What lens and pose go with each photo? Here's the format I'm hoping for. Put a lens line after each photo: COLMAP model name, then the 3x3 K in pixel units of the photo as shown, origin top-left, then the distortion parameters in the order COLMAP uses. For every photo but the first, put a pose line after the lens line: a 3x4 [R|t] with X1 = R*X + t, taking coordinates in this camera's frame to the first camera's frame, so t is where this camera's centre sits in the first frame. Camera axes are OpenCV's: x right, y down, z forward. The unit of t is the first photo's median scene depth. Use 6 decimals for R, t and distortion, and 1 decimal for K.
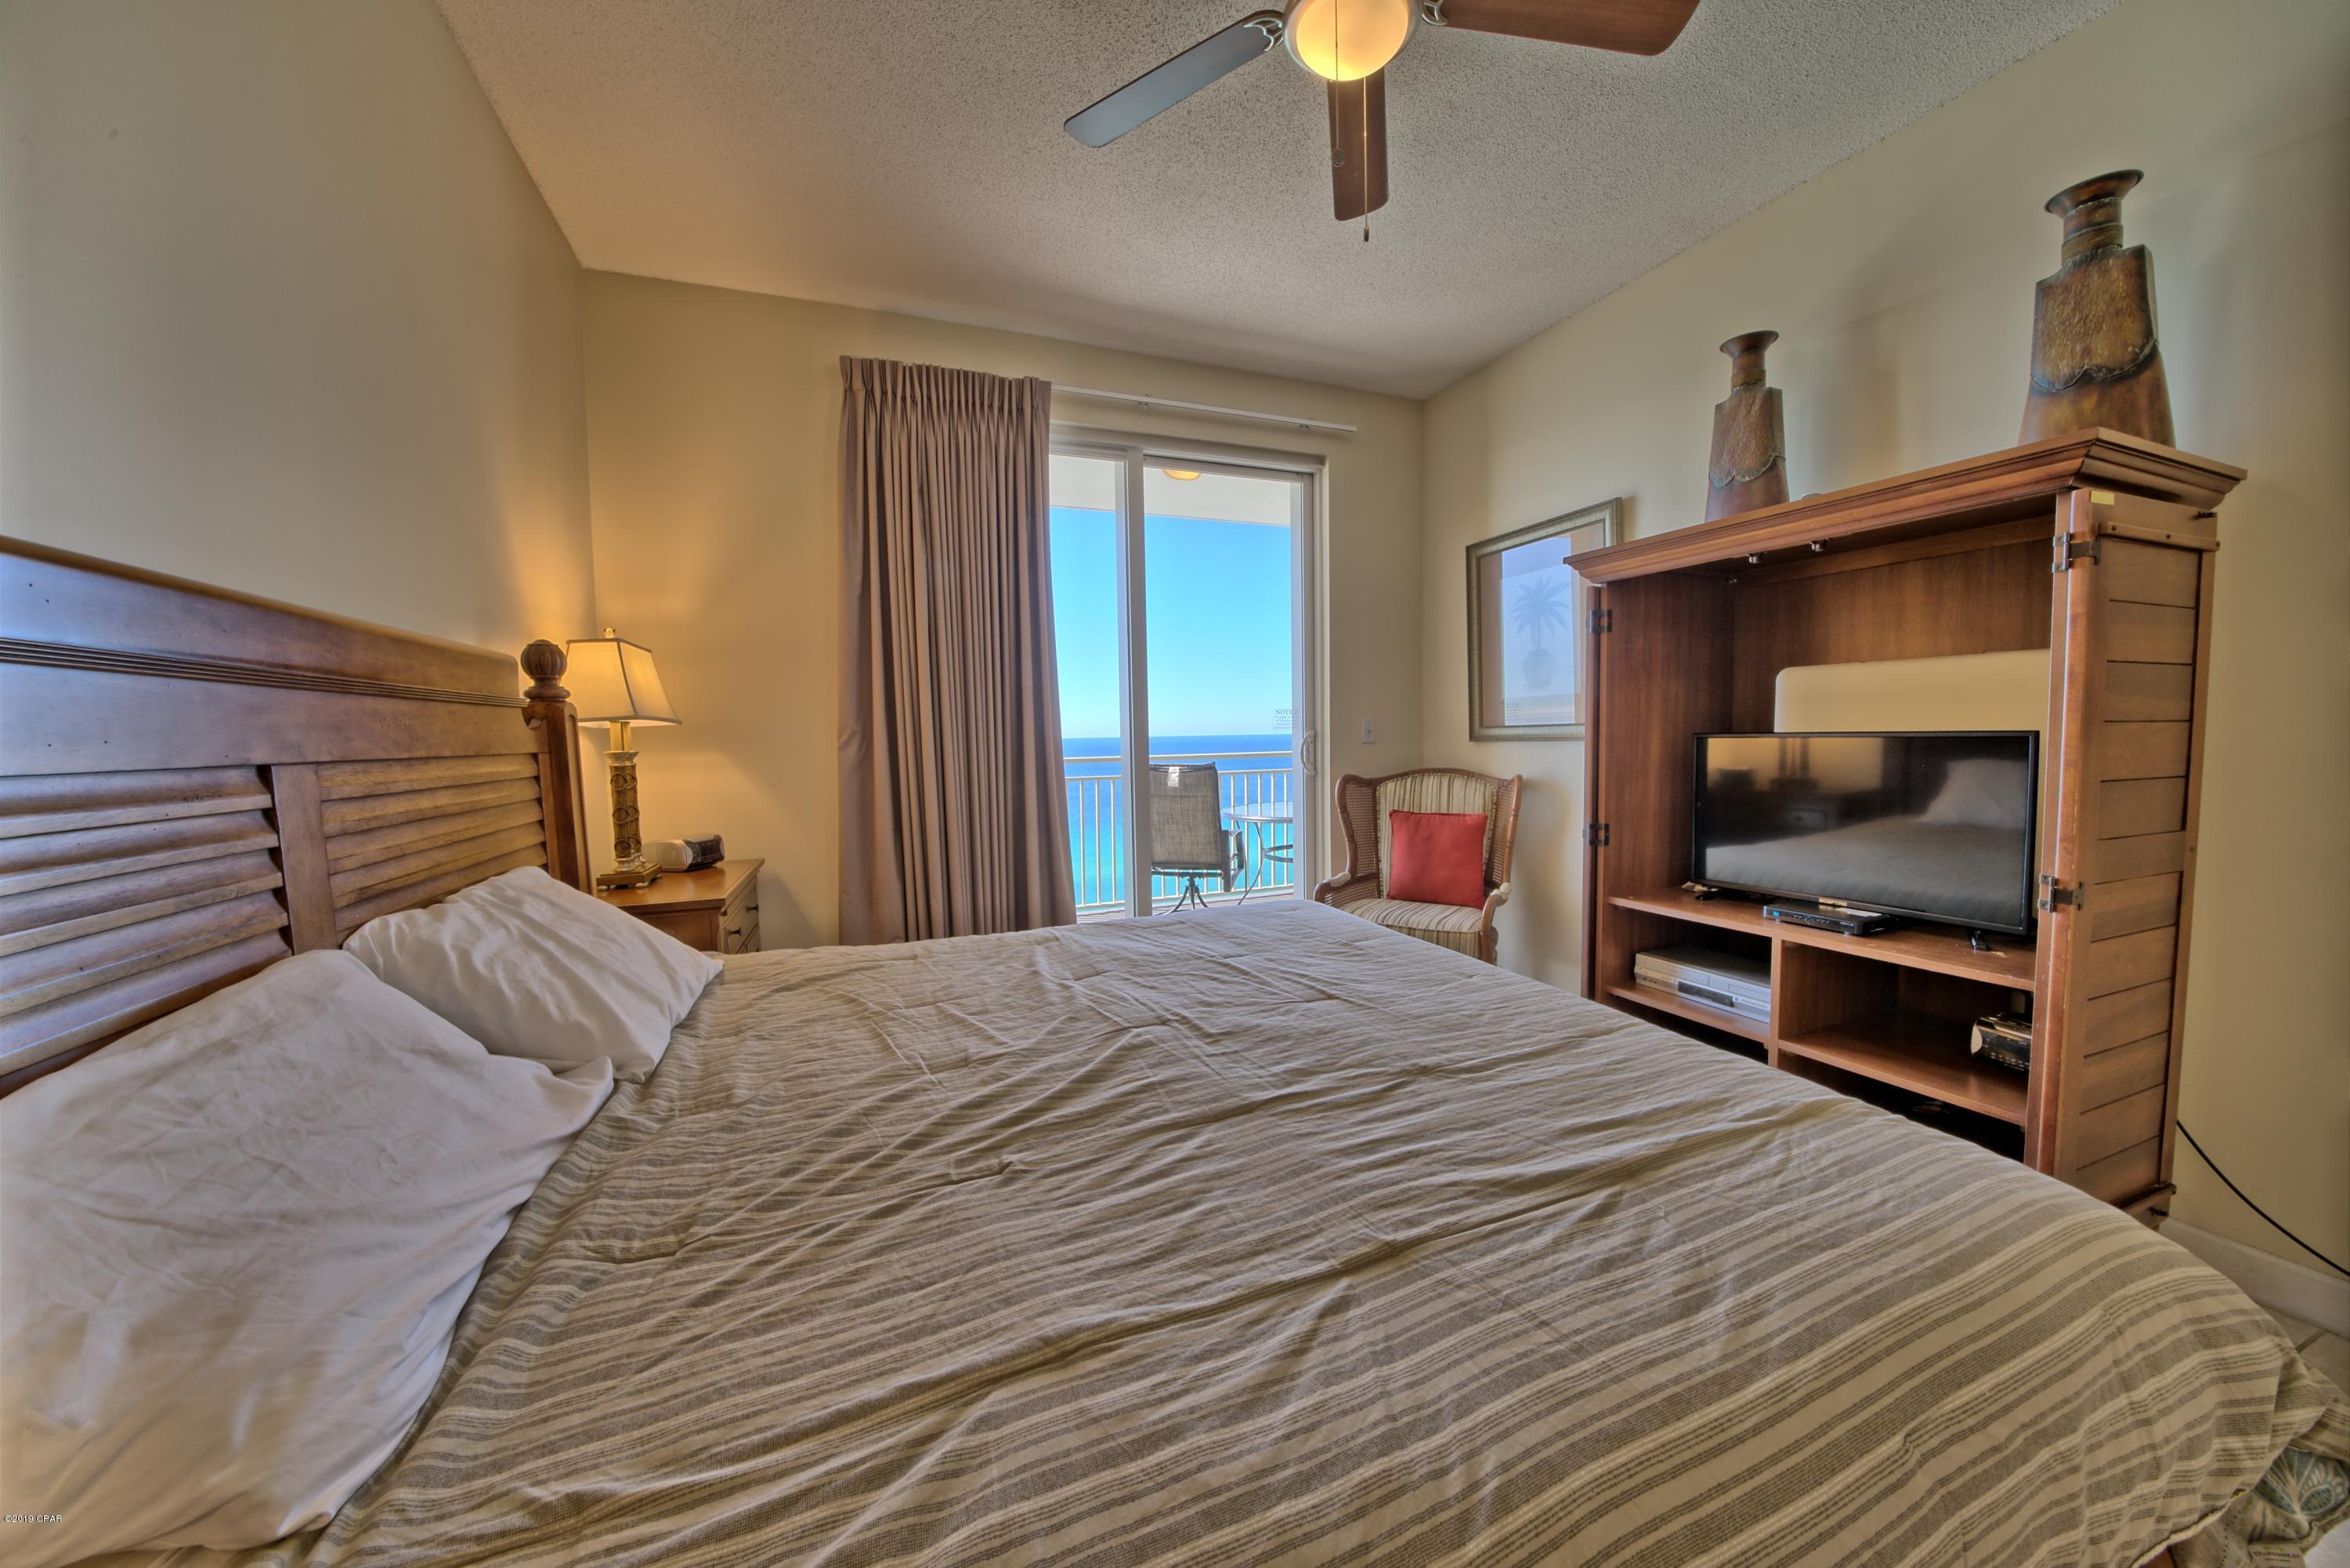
lens RADIAL K [[812.0, 0, 1198.4], [0, 812.0, 779.1], [0, 0, 1]] dist [-0.020255, 0.001894]
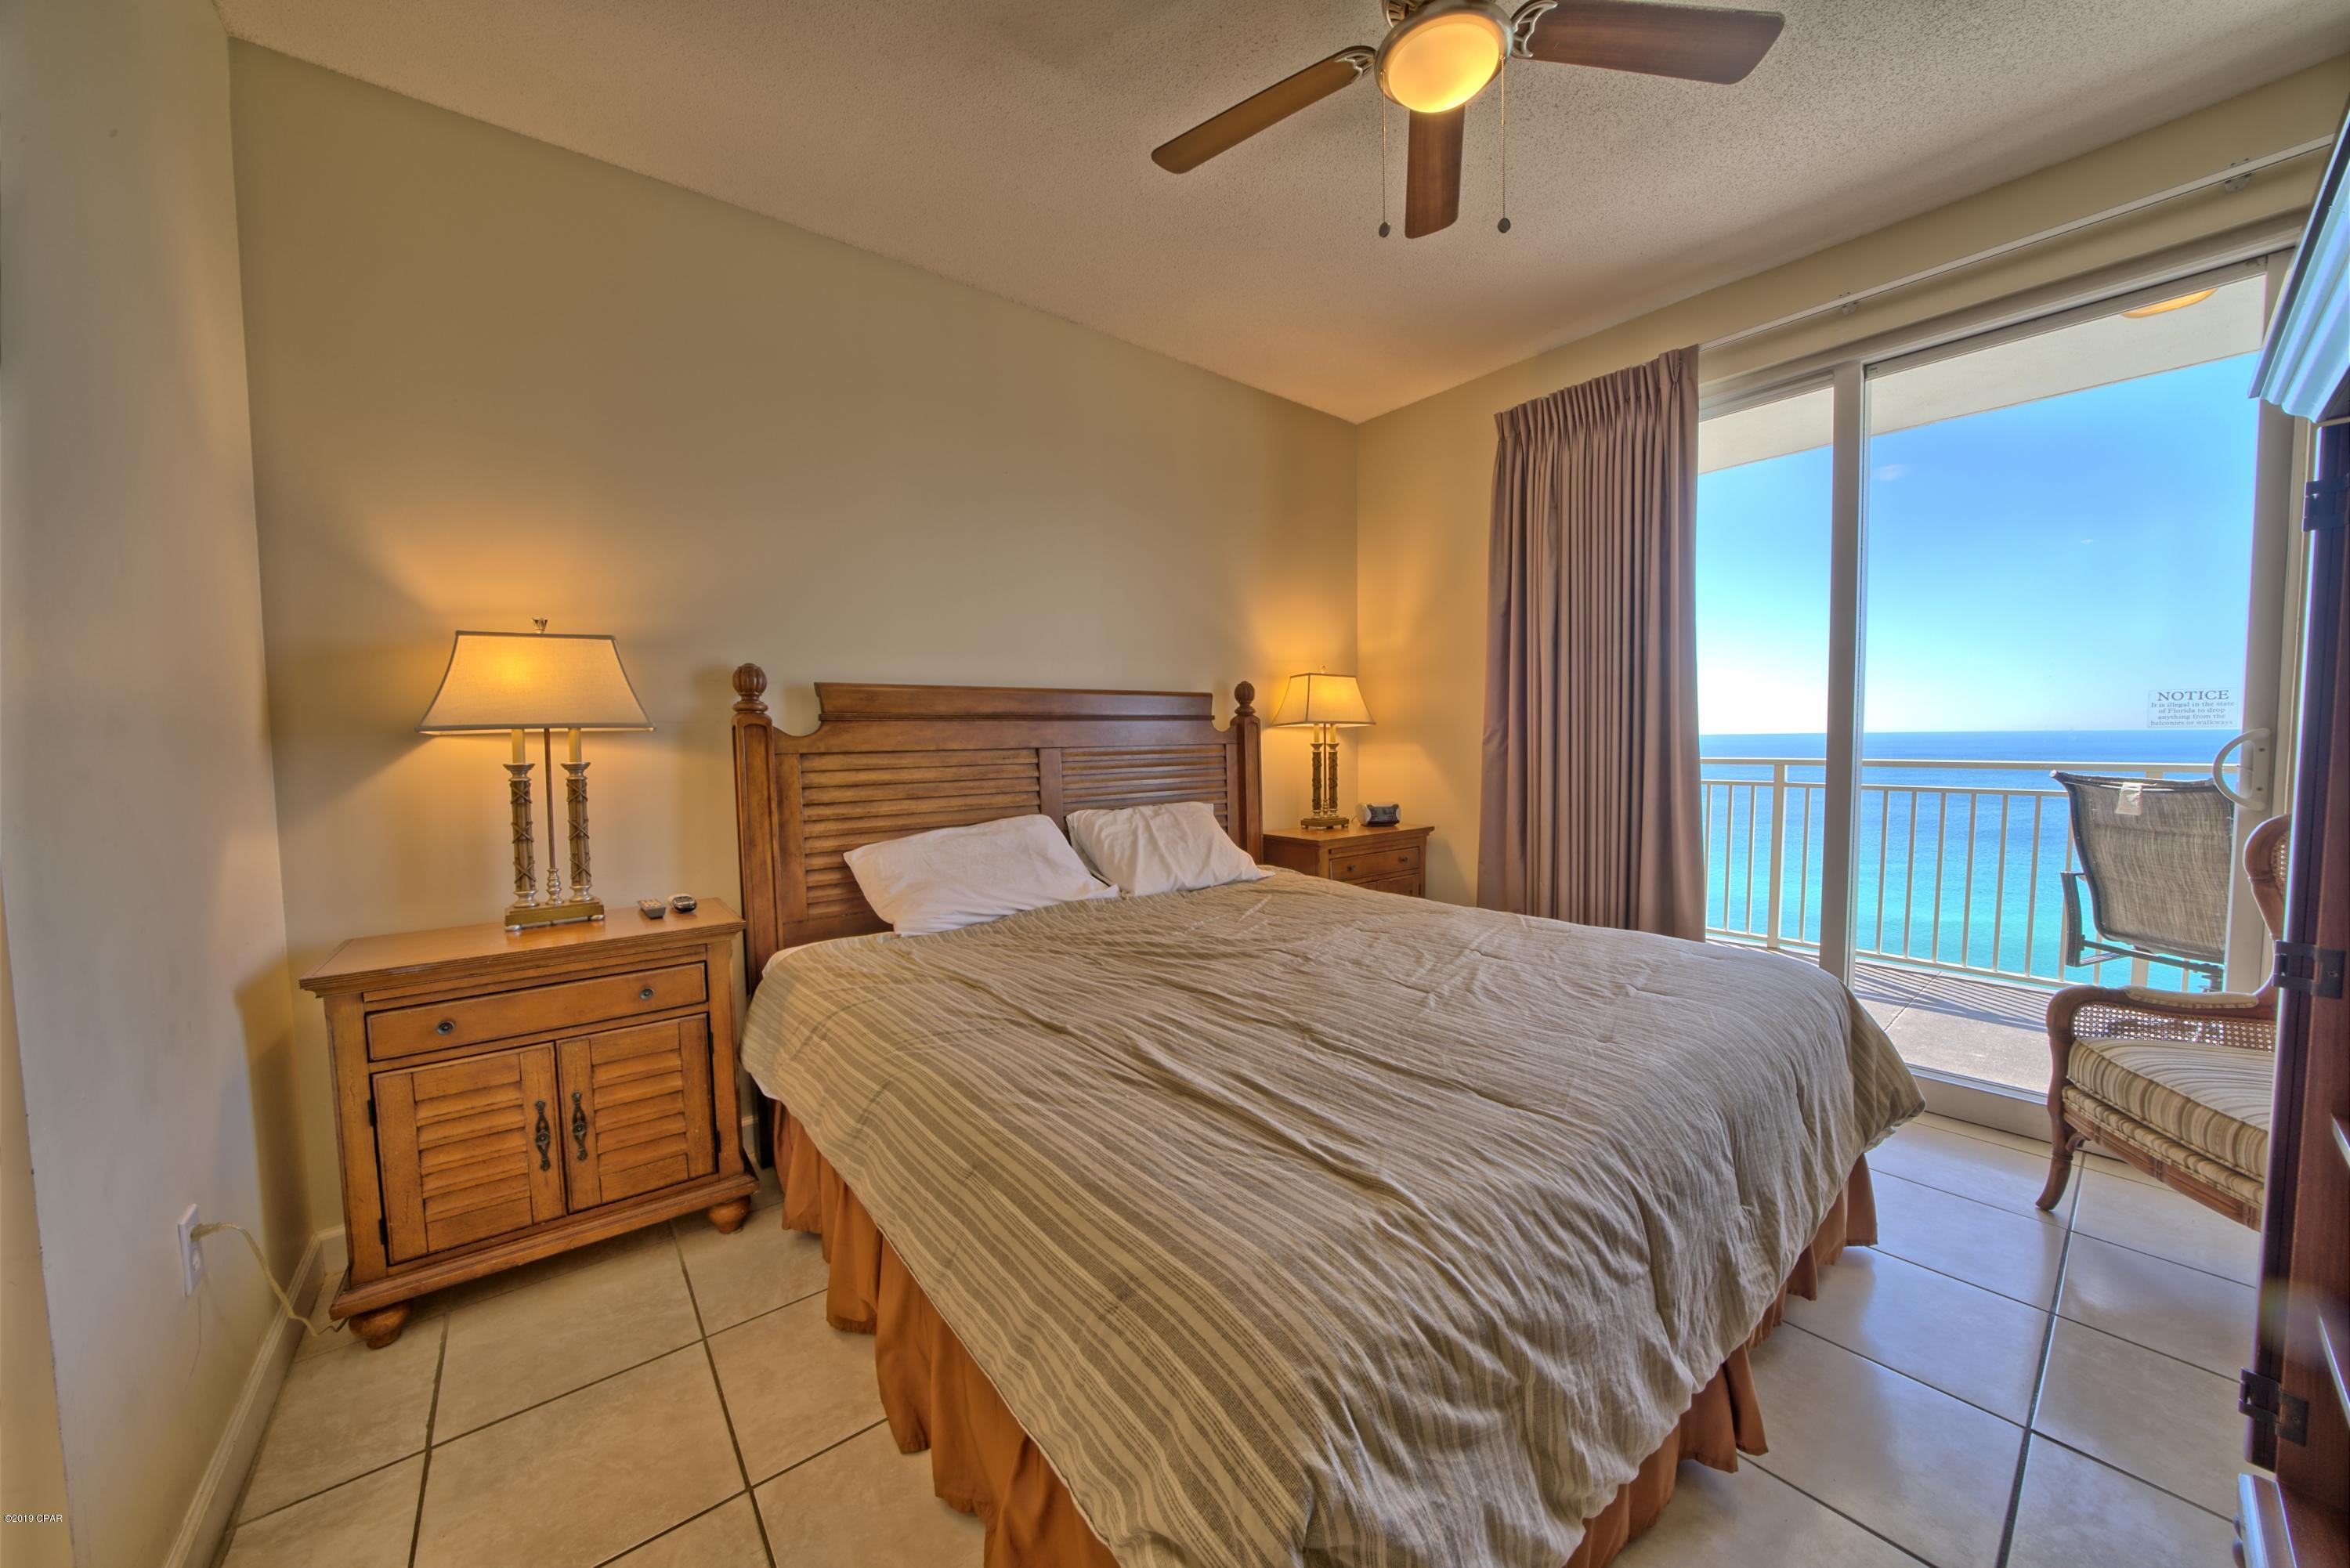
lens RADIAL K [[812.0, 0, 1162.6], [0, 812.0, 781.9], [0, 0, 1]] dist [-0.020255, 0.001894]
pose [[0.283660, 0.068636, -0.956465, 0.908827], [-0.044211, 0.997311, 0.058456, -0.044961], [0.957905, 0.025705, 0.285931, 0.301831]]
